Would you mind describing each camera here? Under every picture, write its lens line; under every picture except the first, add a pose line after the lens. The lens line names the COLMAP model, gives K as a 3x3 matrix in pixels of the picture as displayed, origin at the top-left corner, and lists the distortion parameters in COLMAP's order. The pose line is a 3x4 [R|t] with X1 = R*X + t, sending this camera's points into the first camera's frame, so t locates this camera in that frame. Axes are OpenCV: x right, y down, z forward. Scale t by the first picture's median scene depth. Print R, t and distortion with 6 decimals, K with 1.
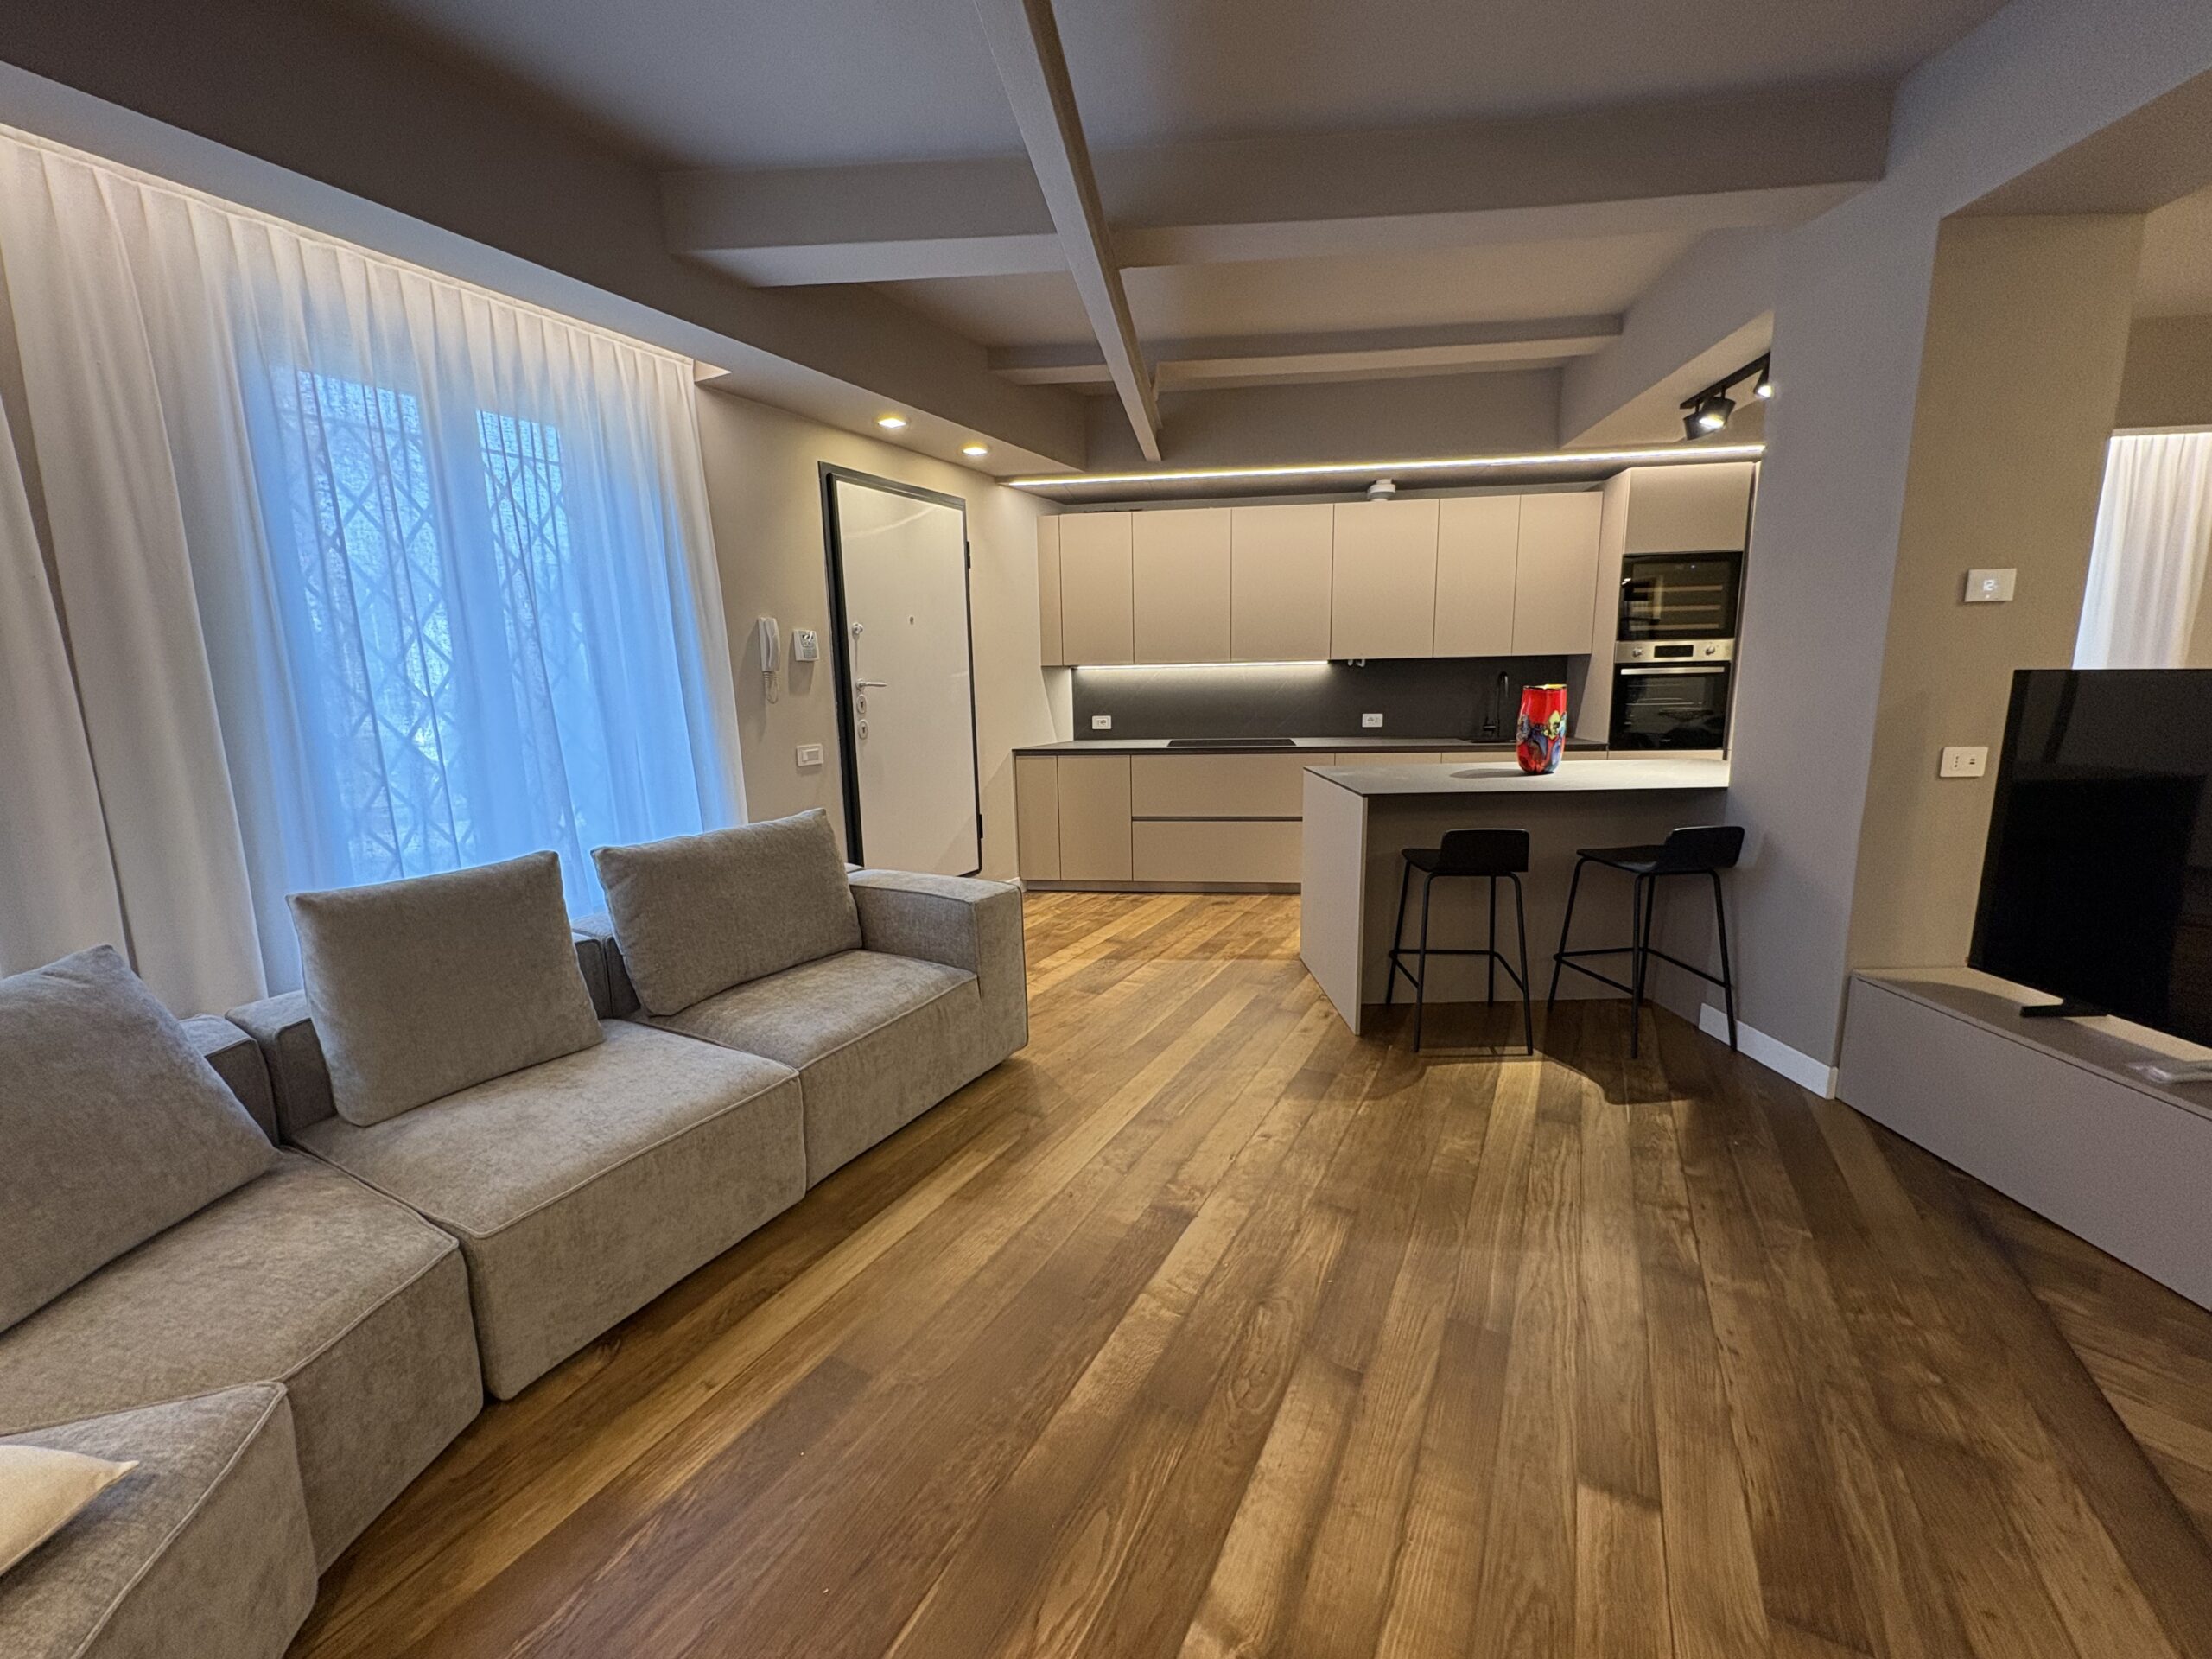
lens RADIAL K [[877.3, 0, 1104.0], [0, 877.3, 825.3], [0, 0, 1]] dist [0.000776, -0.000331]
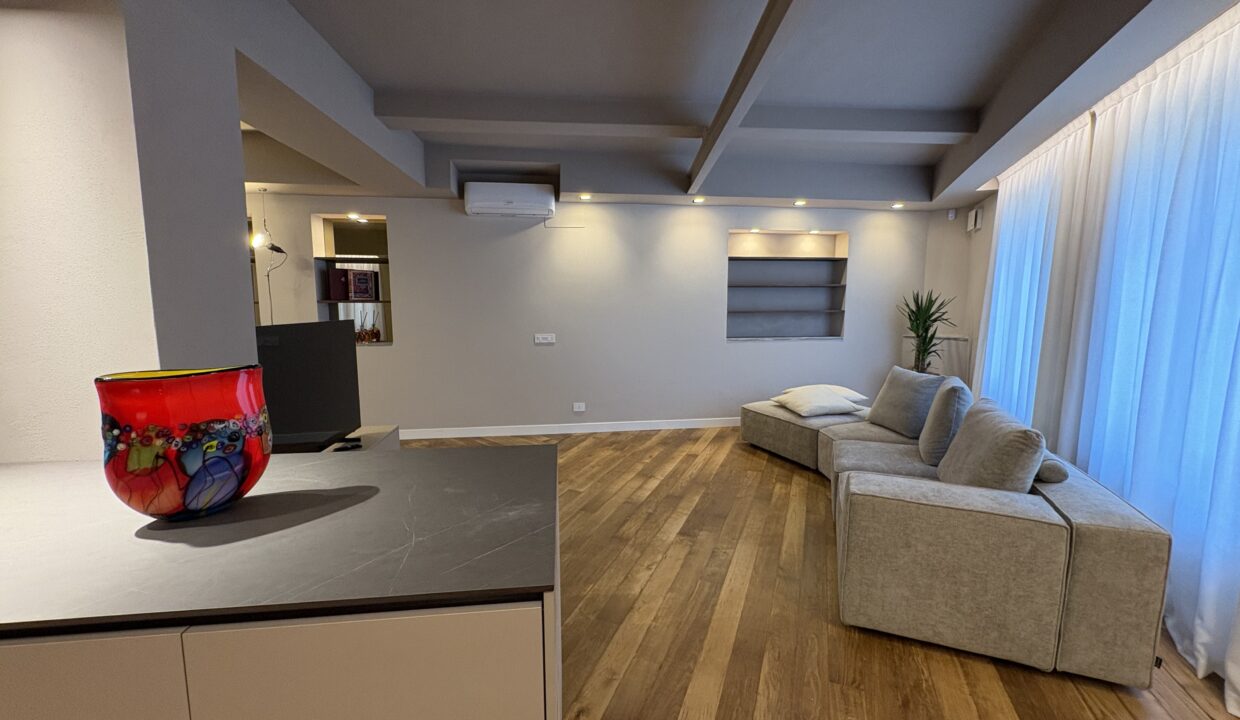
lens RADIAL K [[491.5, 0, 619.9], [0, 491.5, 361.1], [0, 0, 1]] dist [0.000717, -0.000307]
pose [[-0.993517, 0.037945, -0.107167, 0.292388], [0.005868, 0.958512, 0.284990, -0.306457], [0.113535, 0.282514, -0.952521, 1.599844]]
